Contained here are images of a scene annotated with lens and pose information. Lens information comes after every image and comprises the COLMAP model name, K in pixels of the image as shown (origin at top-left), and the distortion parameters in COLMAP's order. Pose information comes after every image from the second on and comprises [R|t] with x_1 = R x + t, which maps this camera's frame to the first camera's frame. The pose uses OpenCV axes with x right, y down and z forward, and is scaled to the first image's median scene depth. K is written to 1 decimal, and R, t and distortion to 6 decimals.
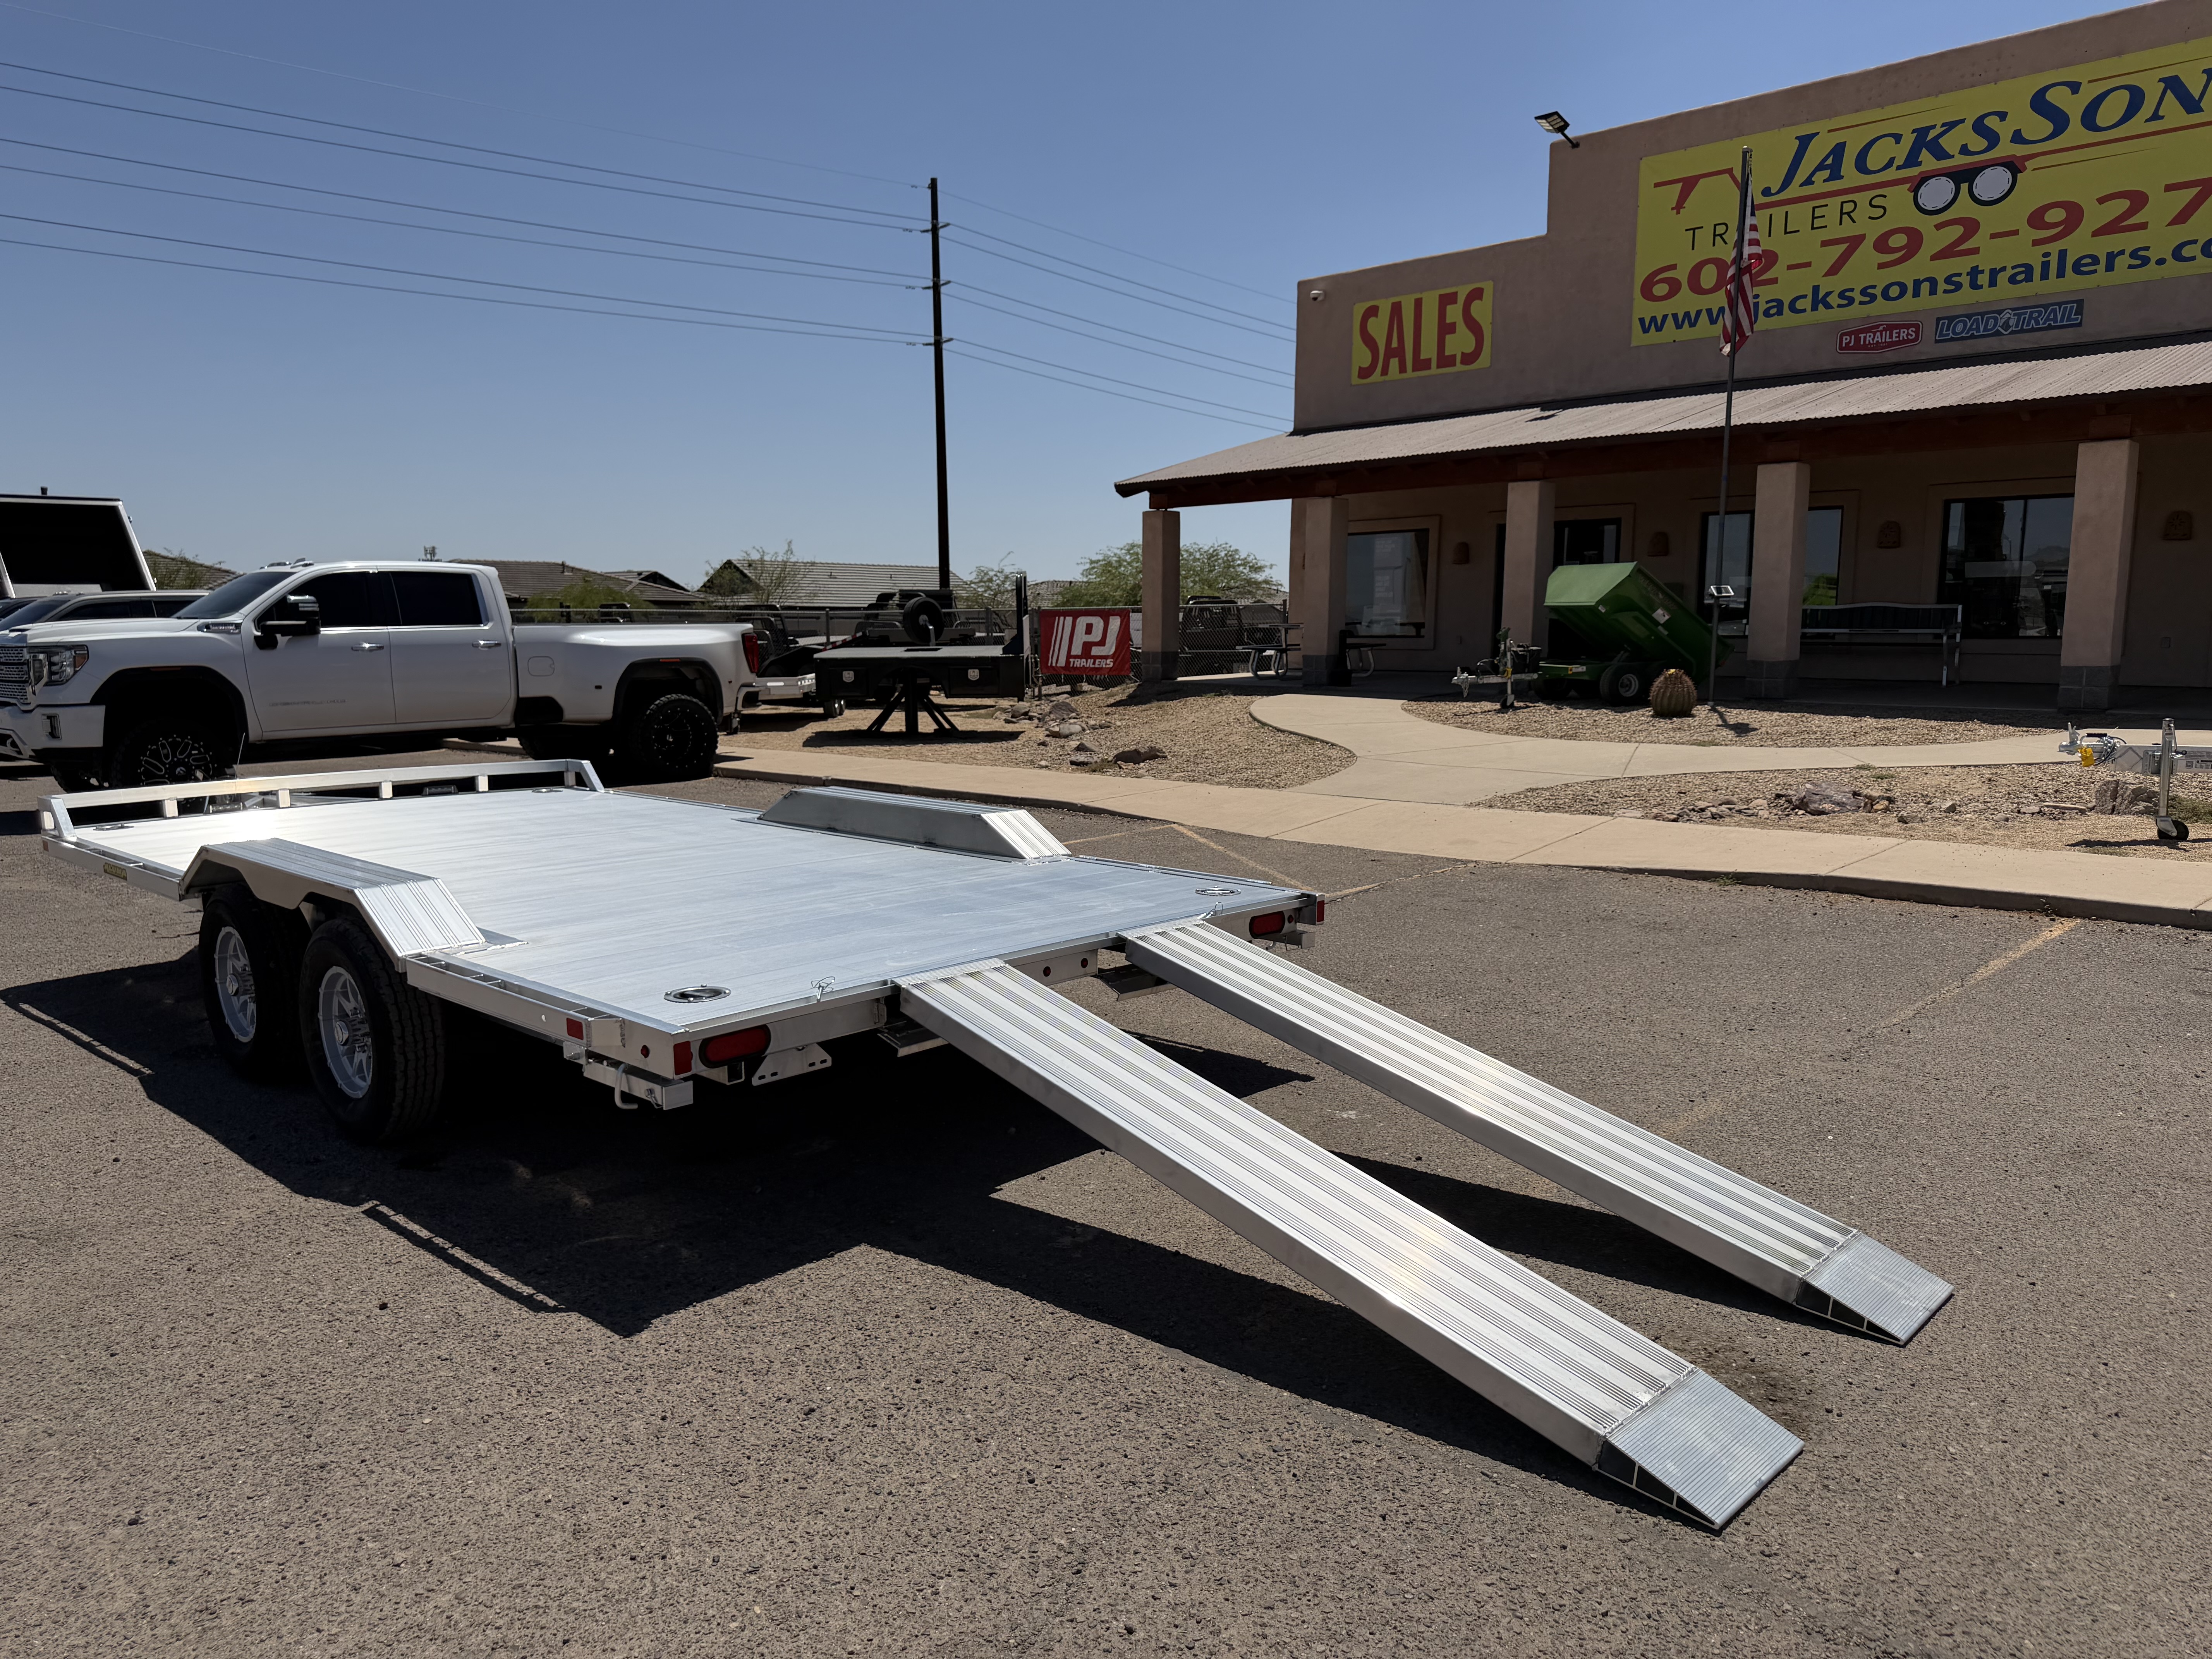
lens RADIAL K [[1550.8, 0, 1079.2], [0, 1550.8, 838.0], [0, 0, 1]] dist [0.061979, -0.068705]
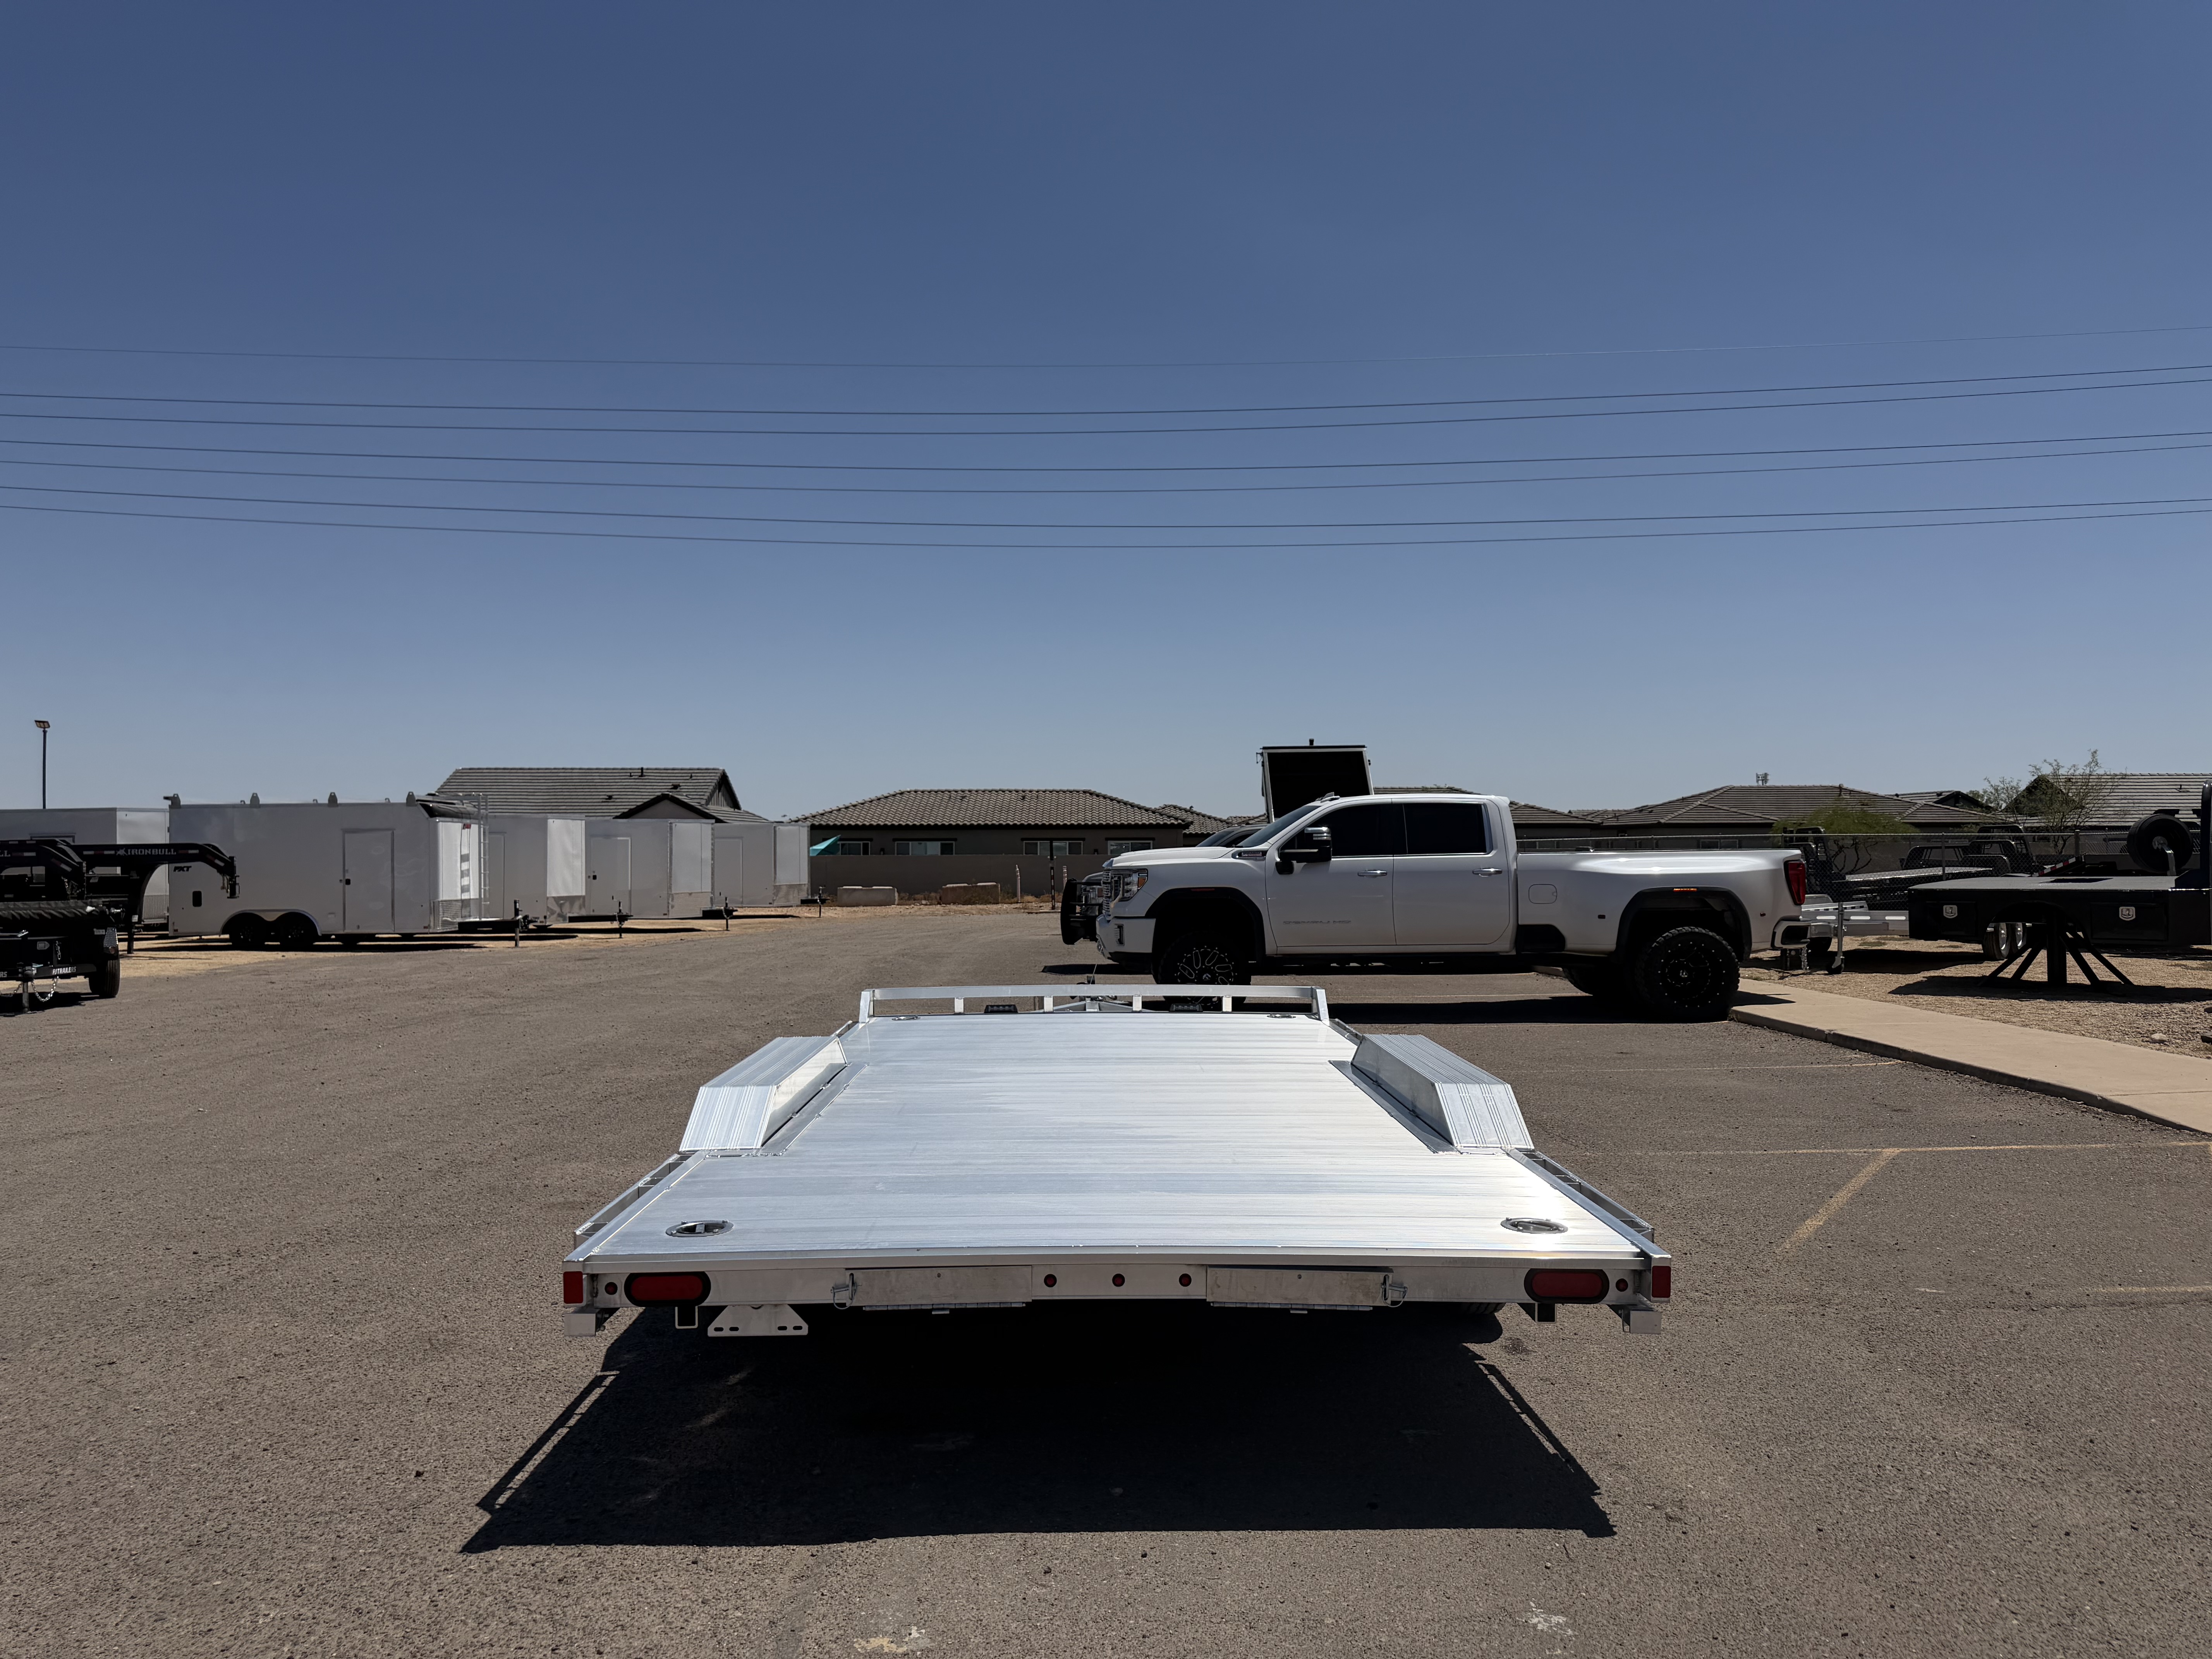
lens RADIAL K [[1544.9, 0, 1095.7], [0, 1544.9, 821.1], [0, 0, 1]] dist [0.094008, -0.117551]
pose [[0.701720, -0.012820, -0.712338, 0.129552], [-0.096120, 0.988993, -0.112486, -0.013820], [0.705939, 0.147403, 0.692764, 0.089989]]
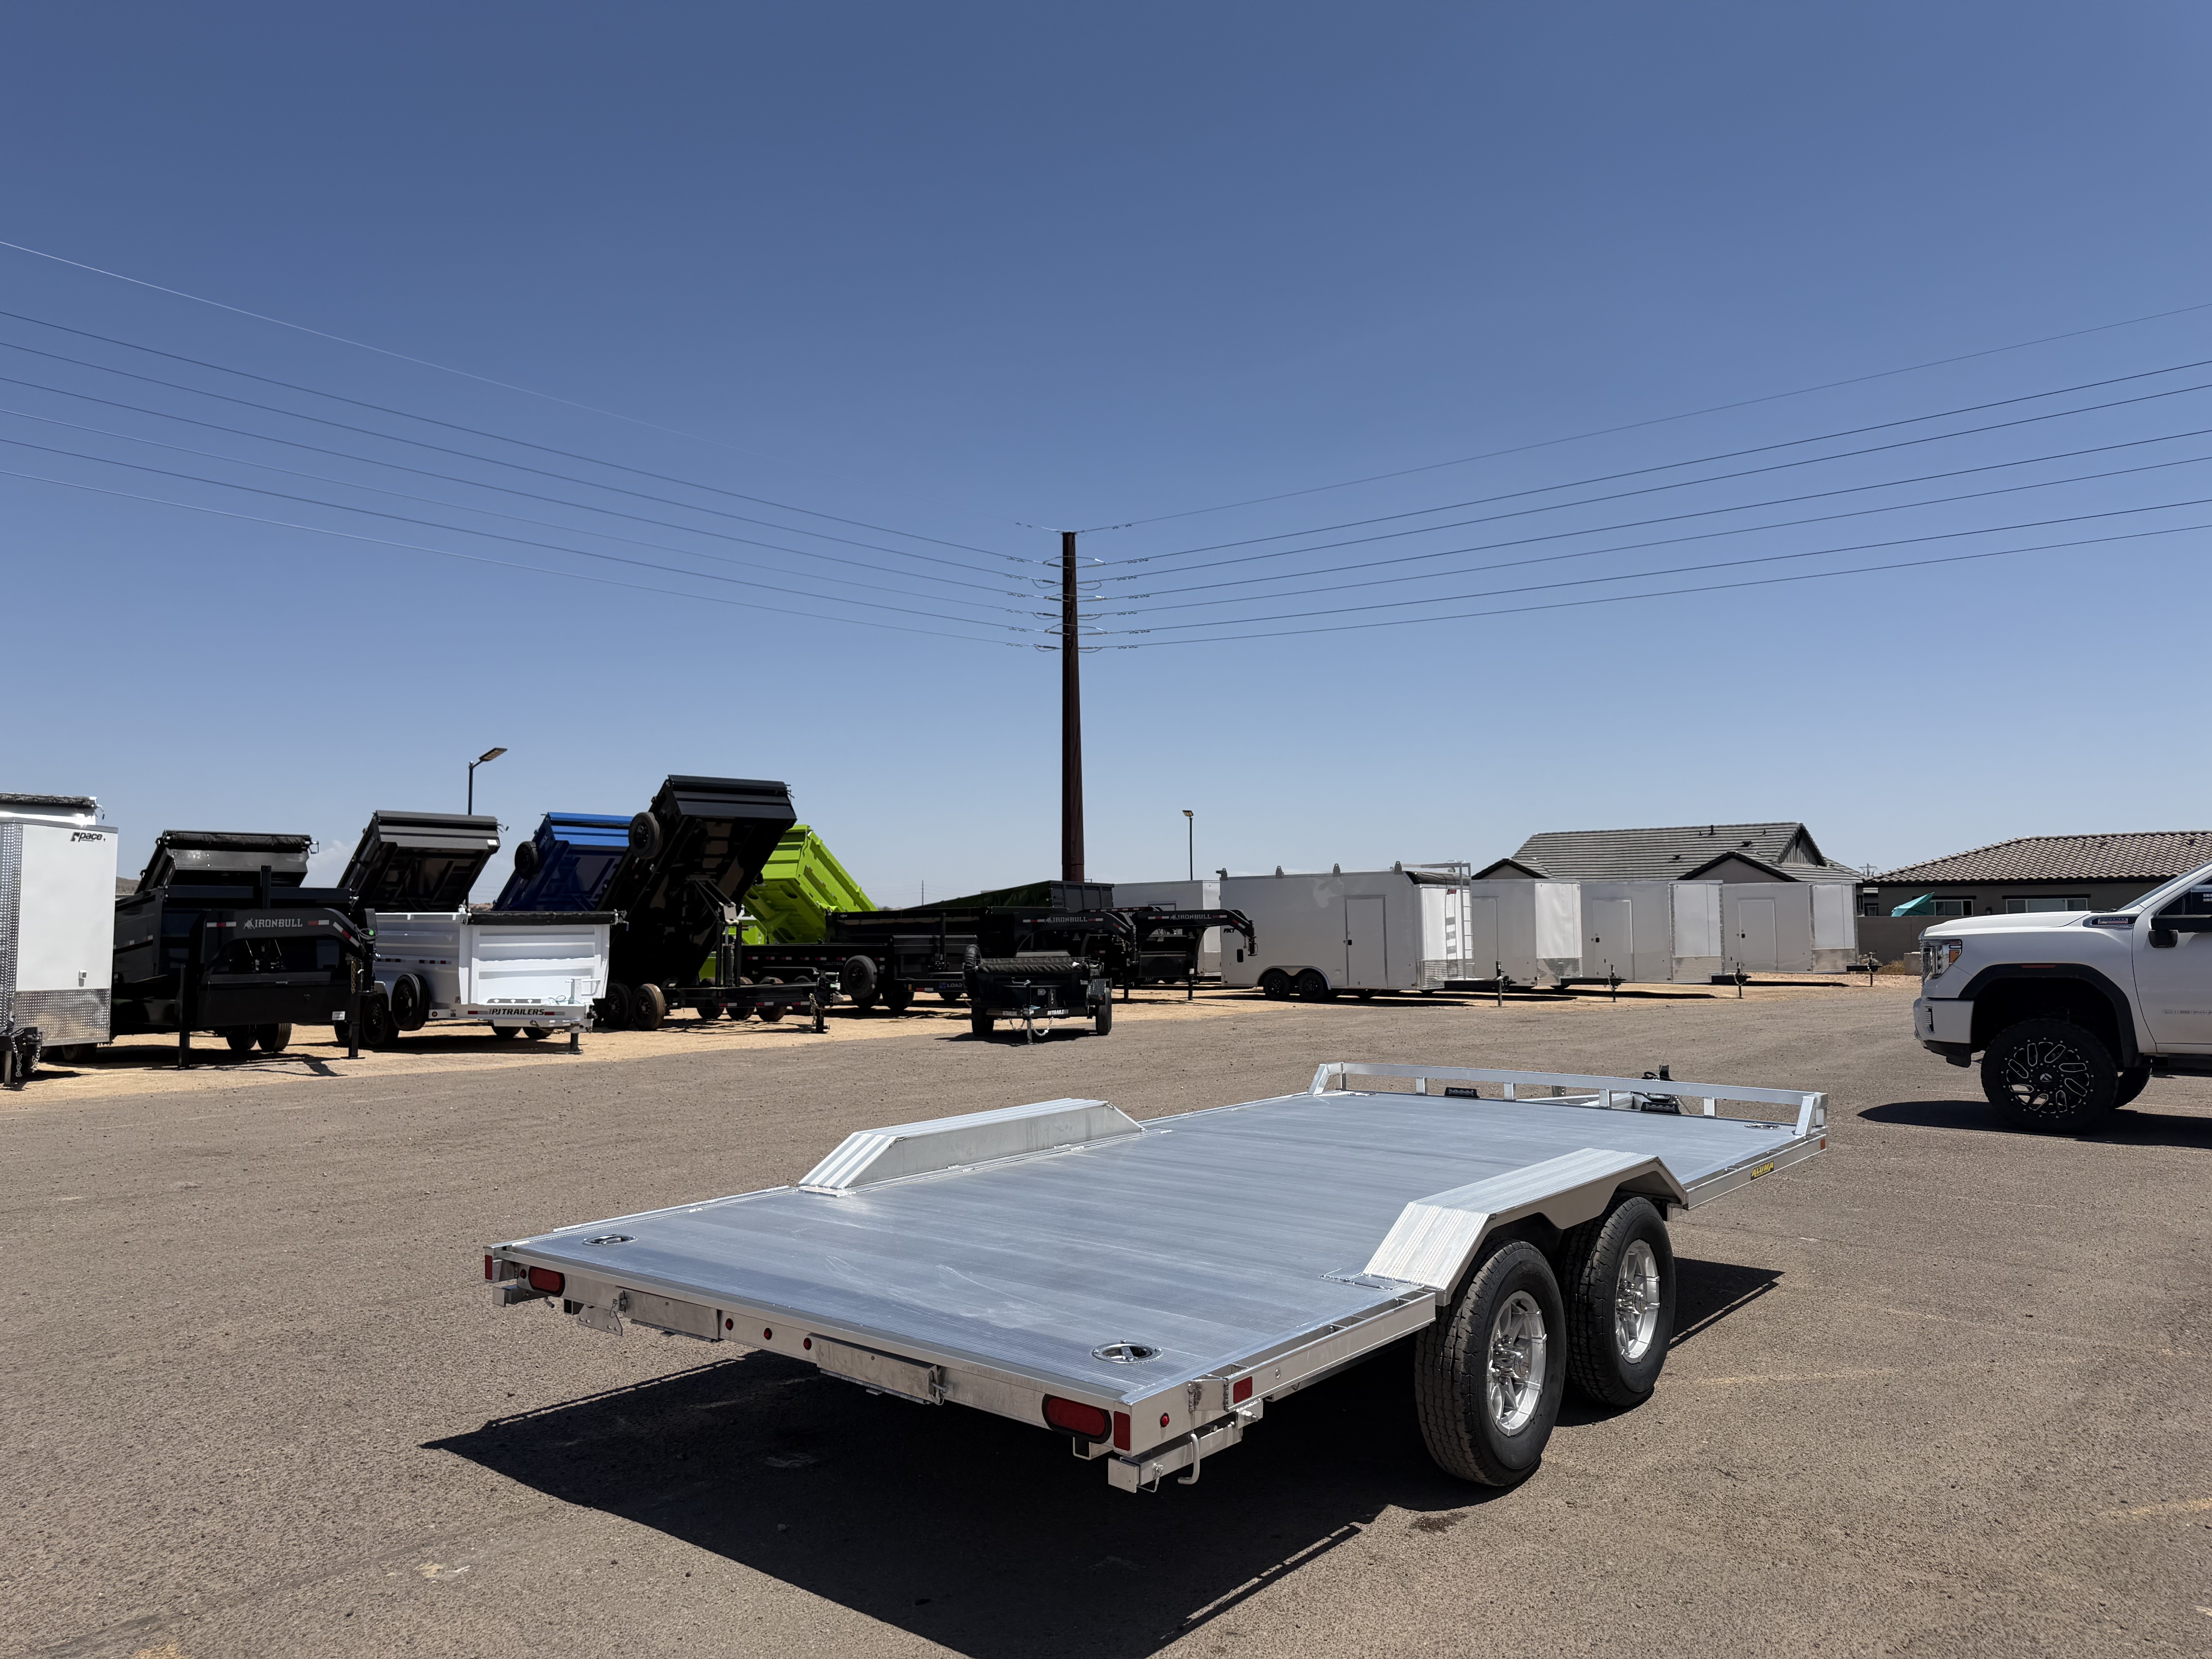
lens RADIAL K [[1544.9, 0, 1095.7], [0, 1544.9, 821.1], [0, 0, 1]] dist [0.094008, -0.117551]
pose [[0.074910, -0.059628, -0.995406, 0.214597], [-0.125591, 0.989698, -0.068738, -0.039864], [0.989250, 0.130163, 0.066649, 0.253879]]
